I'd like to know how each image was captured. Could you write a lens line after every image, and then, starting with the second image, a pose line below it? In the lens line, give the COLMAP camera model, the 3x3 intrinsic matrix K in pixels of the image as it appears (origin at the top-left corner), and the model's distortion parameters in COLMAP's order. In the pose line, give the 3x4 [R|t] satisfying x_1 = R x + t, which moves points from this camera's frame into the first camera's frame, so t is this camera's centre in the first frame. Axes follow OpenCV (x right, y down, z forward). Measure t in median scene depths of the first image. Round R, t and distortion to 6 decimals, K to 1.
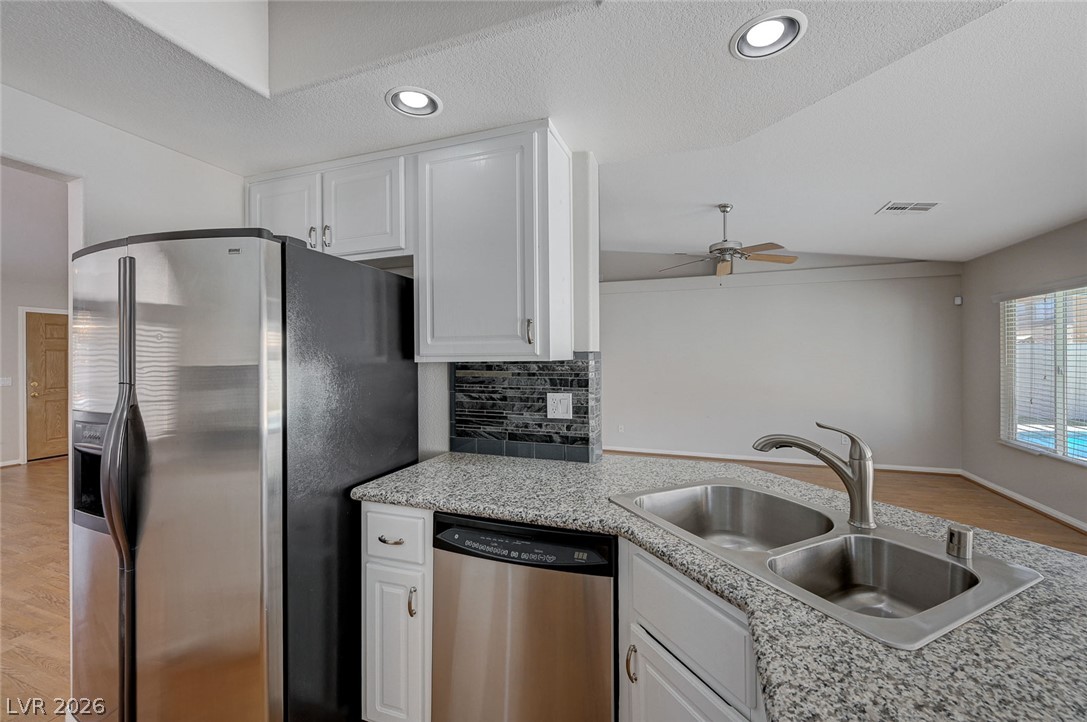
lens RADIAL K [[432.6, 0, 550.3], [0, 432.6, 358.1], [0, 0, 1]] dist [-0.000403, -0.000439]
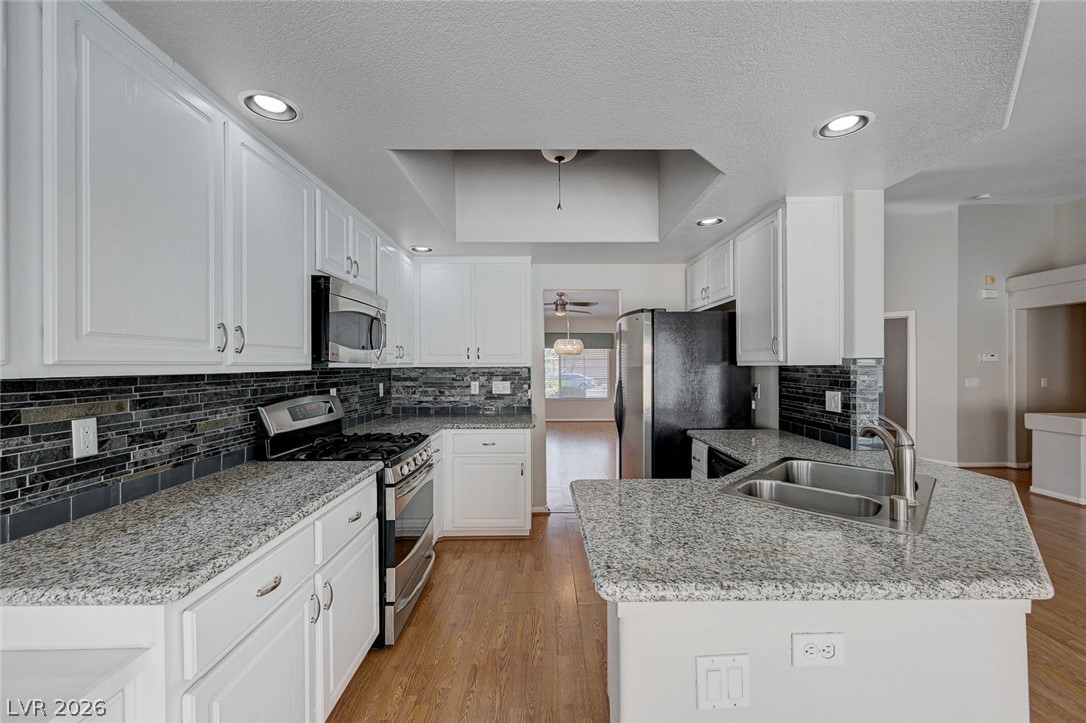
lens RADIAL K [[433.3, 0, 547.9], [0, 433.3, 367.6], [0, 0, 1]] dist [0.001496, 0.000317]
pose [[0.349560, 0.014009, -0.936809, 0.912673], [-0.001158, 0.999894, 0.014520, -0.005047], [0.936913, -0.003991, 0.349539, -0.214043]]
